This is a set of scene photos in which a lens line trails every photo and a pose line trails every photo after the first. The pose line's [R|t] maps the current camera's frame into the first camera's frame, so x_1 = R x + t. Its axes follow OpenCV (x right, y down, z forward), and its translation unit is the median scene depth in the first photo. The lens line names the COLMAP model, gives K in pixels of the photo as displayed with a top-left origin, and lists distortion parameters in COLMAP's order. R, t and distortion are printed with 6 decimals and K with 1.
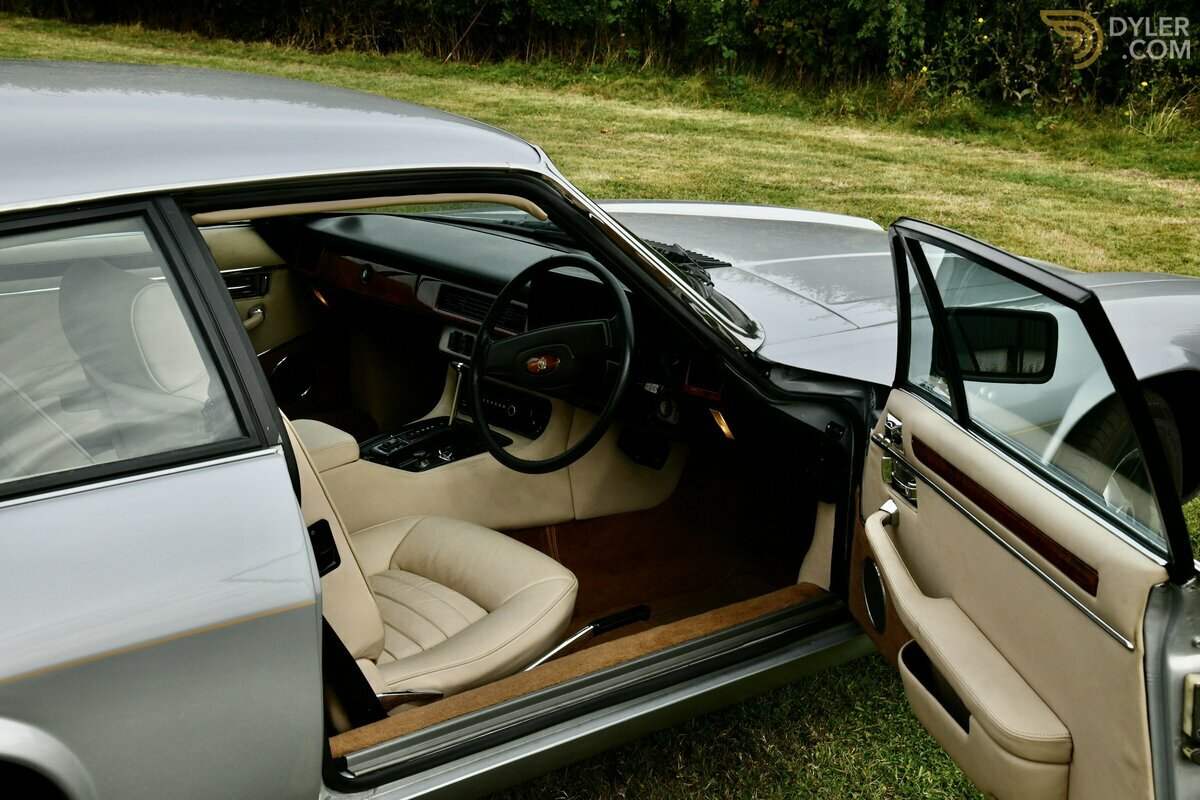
lens RADIAL K [[1815.7, 0, 600.0], [0, 1815.7, 400.0], [0, 0, 1]] dist [-0.000906, 2.344380]
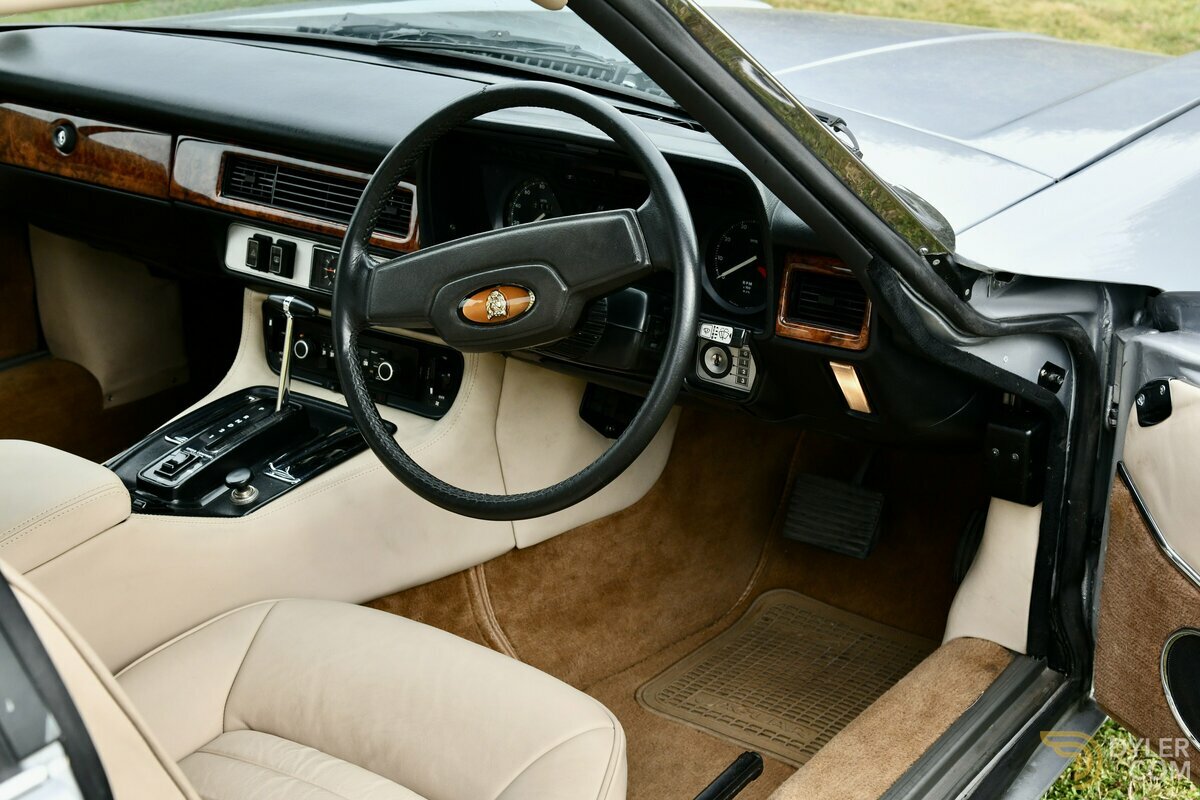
lens RADIAL K [[1815.7, 0, 600.0], [0, 1815.7, 400.0], [0, 0, 1]] dist [-0.000906, 2.344380]
pose [[0.975916, -0.107608, 0.189759, -0.094899], [0.086509, 0.989453, 0.116186, -0.046543], [-0.200260, -0.096971, 0.974932, 0.455469]]
